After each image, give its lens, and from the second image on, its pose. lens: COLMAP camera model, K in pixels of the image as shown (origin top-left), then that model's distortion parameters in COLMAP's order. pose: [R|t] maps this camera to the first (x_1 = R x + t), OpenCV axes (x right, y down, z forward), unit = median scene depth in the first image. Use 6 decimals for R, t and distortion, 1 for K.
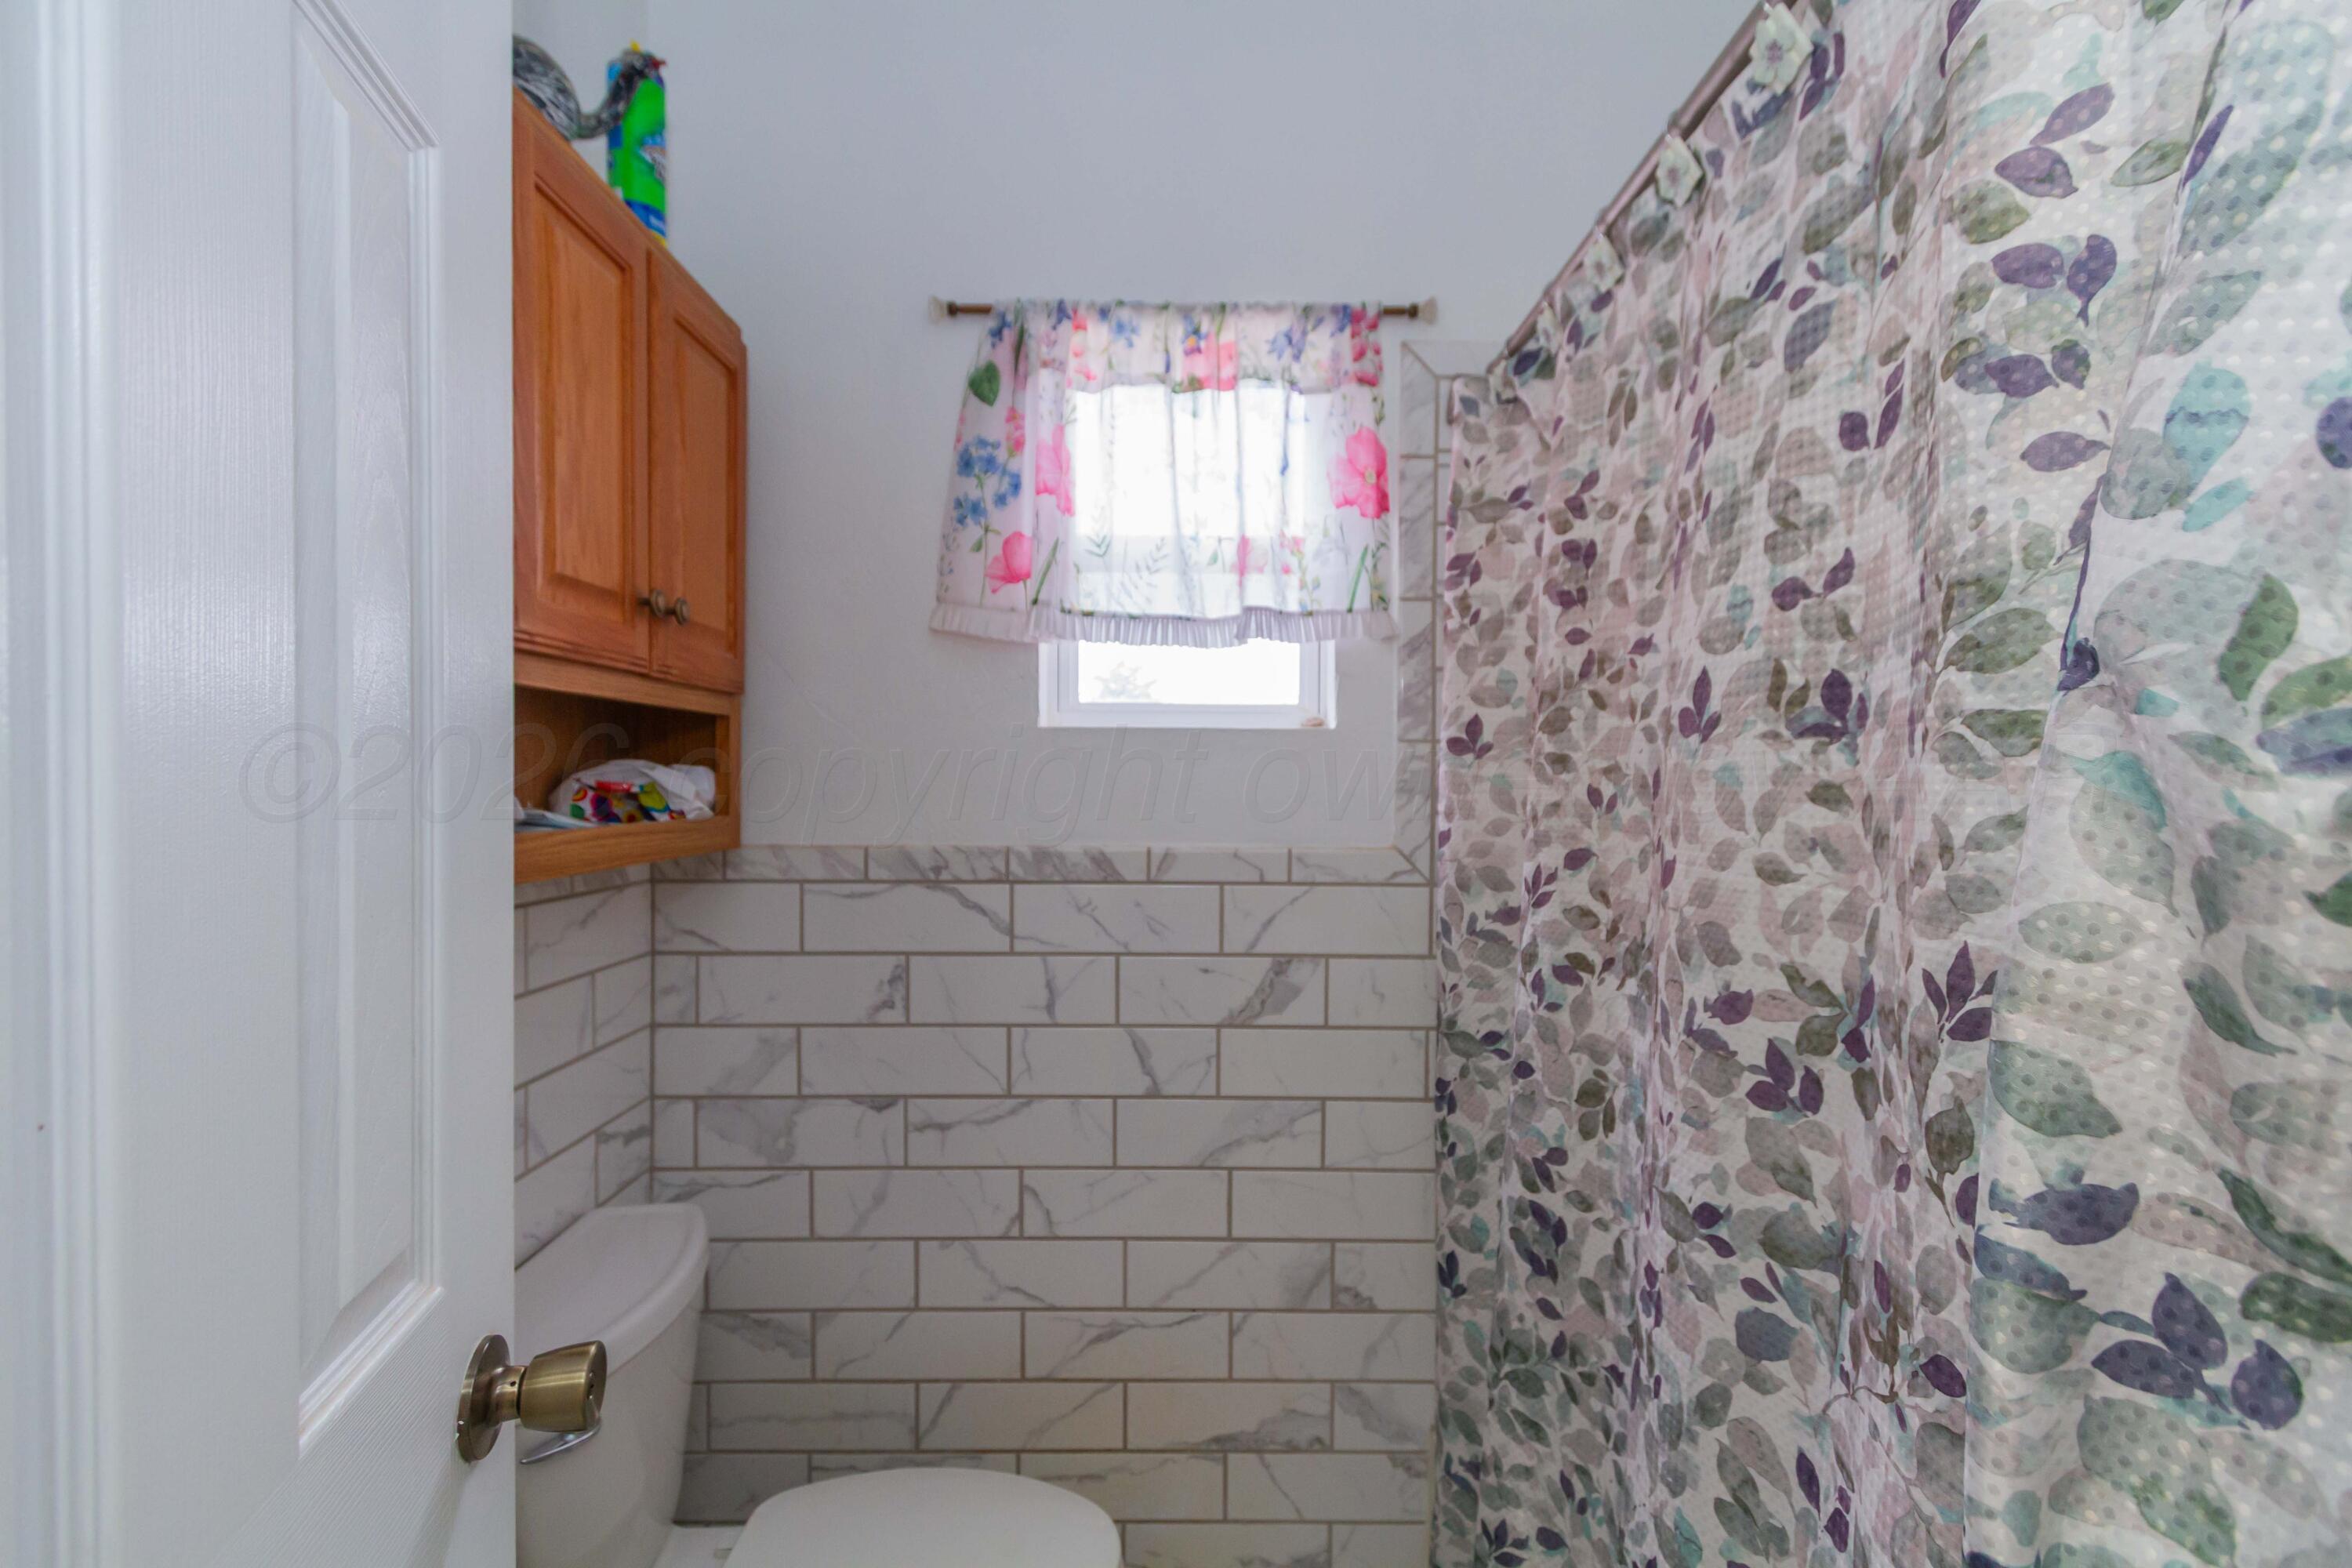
lens RADIAL K [[1072.5, 0, 1183.6], [0, 1072.5, 803.1], [0, 0, 1]] dist [0.001903, 0.000289]
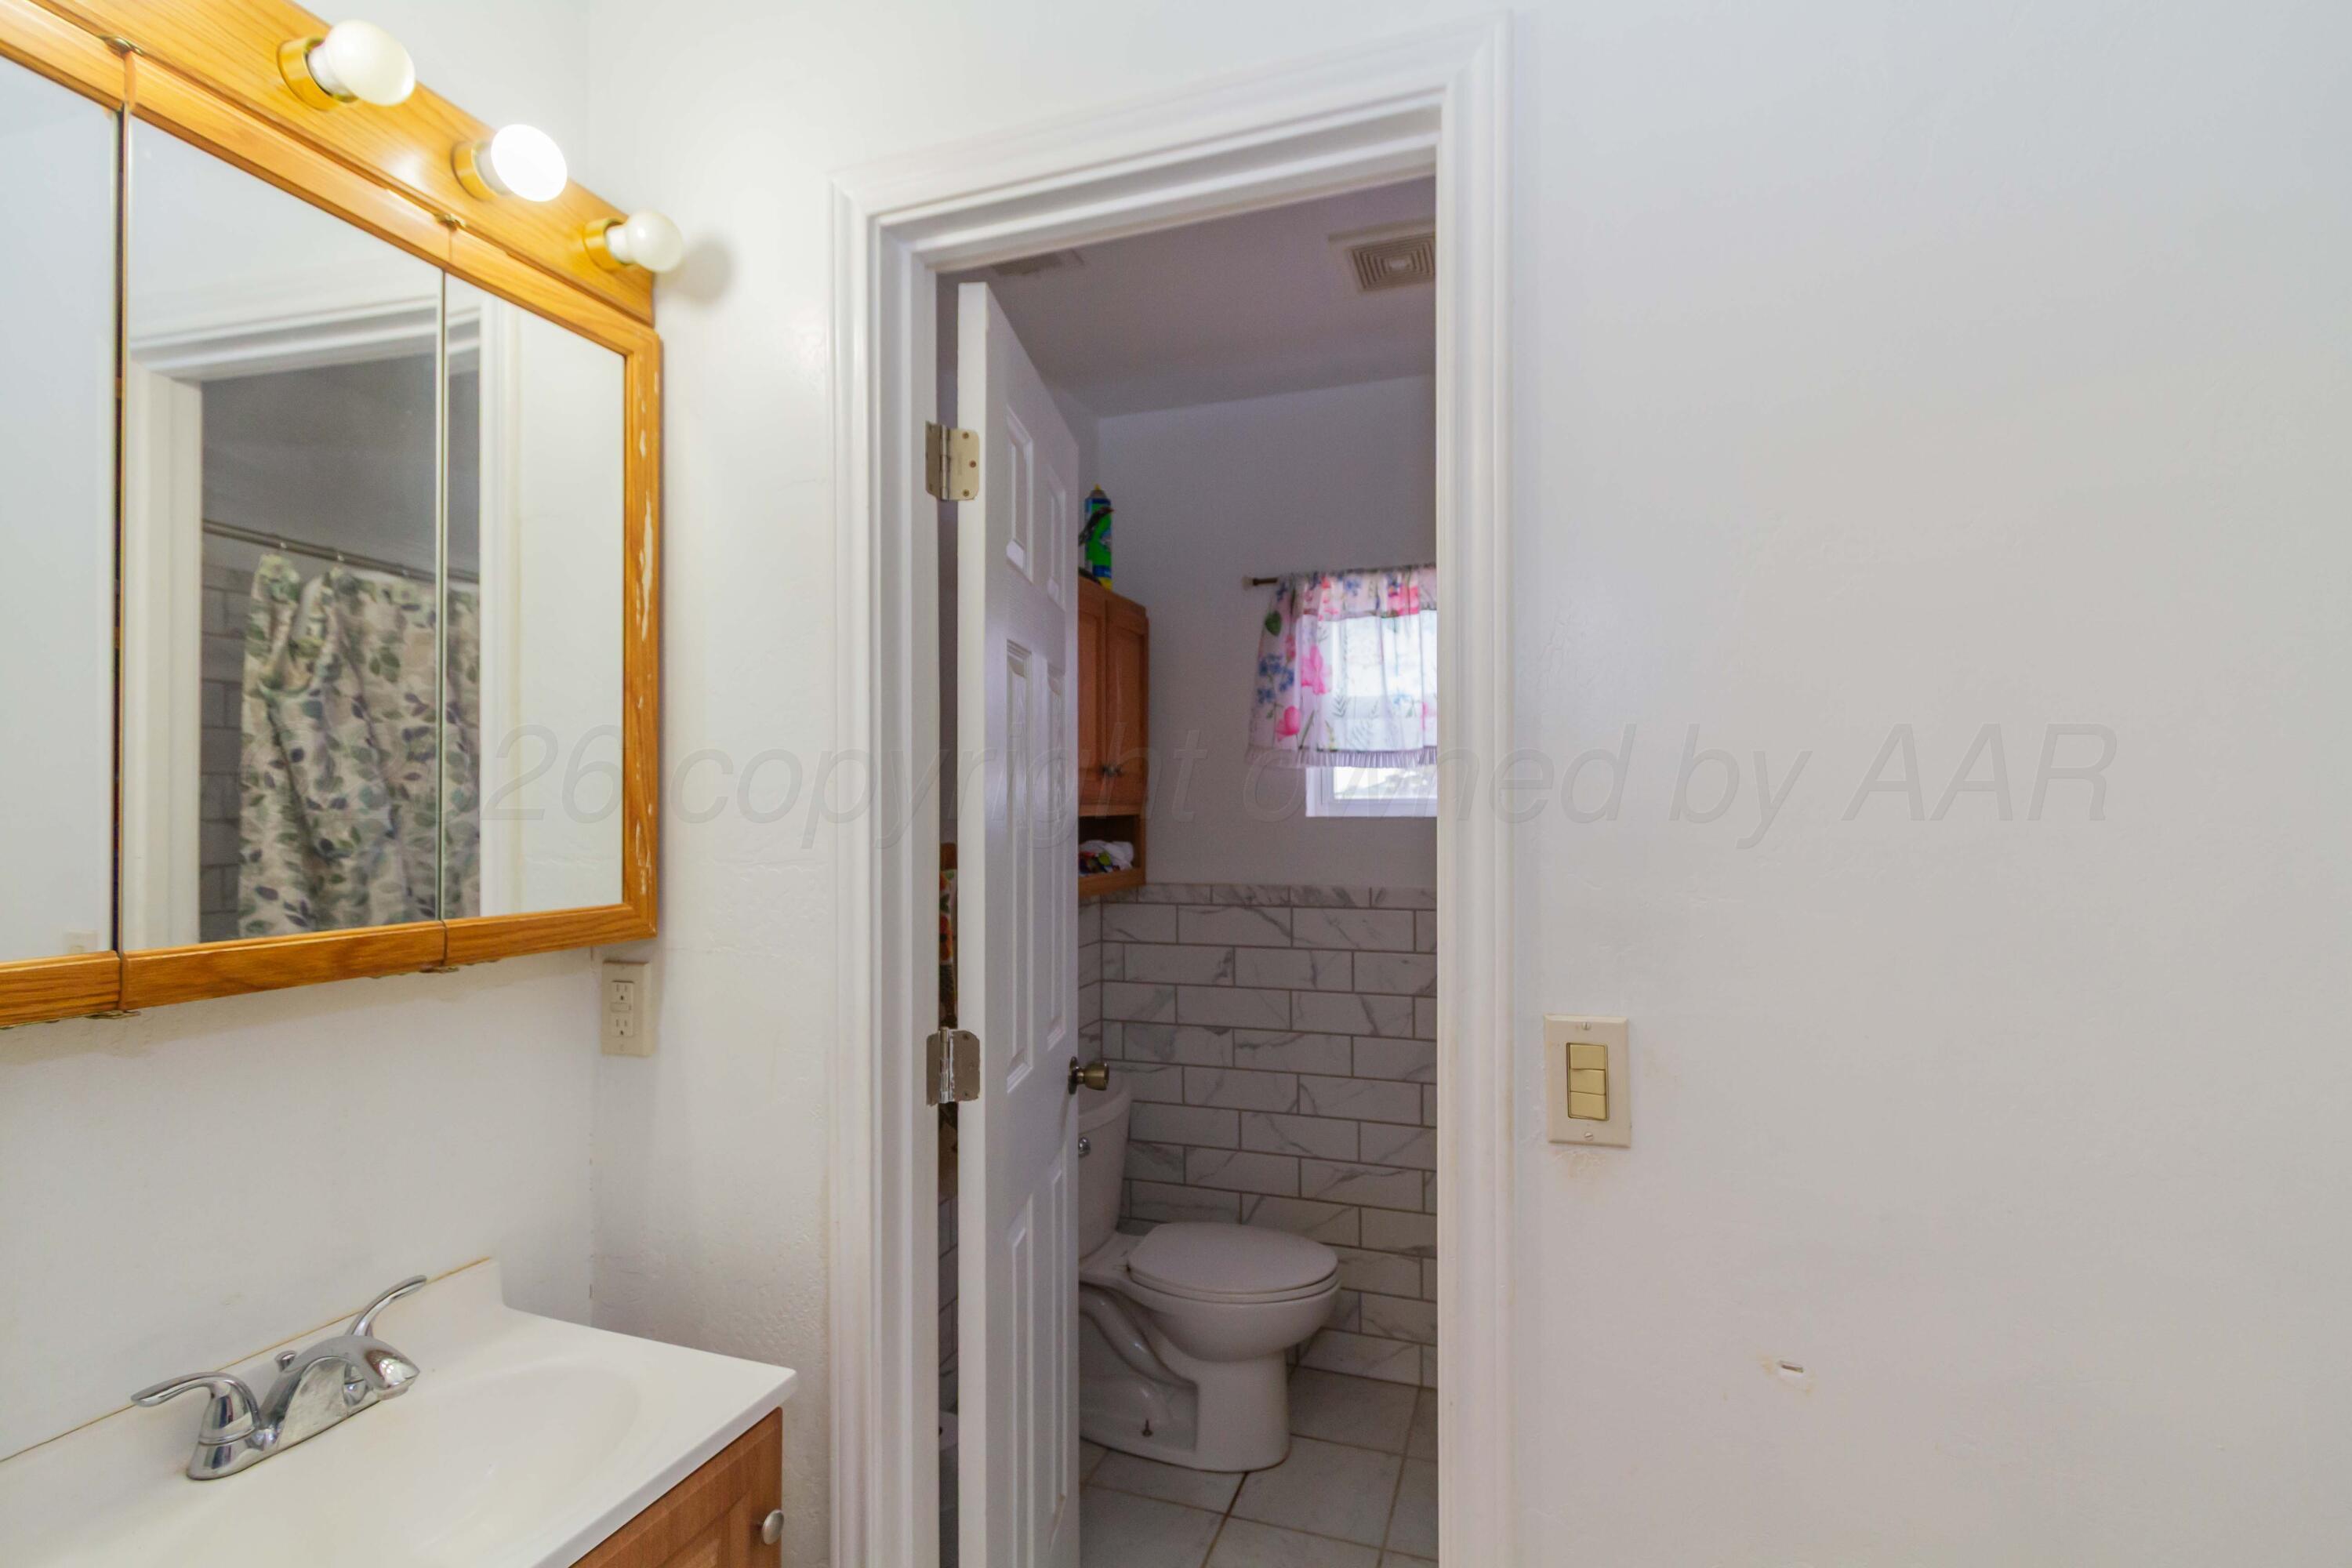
lens RADIAL K [[1072.5, 0, 1184.5], [0, 1072.5, 791.7], [0, 0, 1]] dist [0.001903, 0.000289]
pose [[0.942275, -0.016409, -0.334439, 0.260640], [0.004590, 0.999338, -0.036100, -0.049688], [0.334810, 0.032481, 0.941726, -0.696991]]
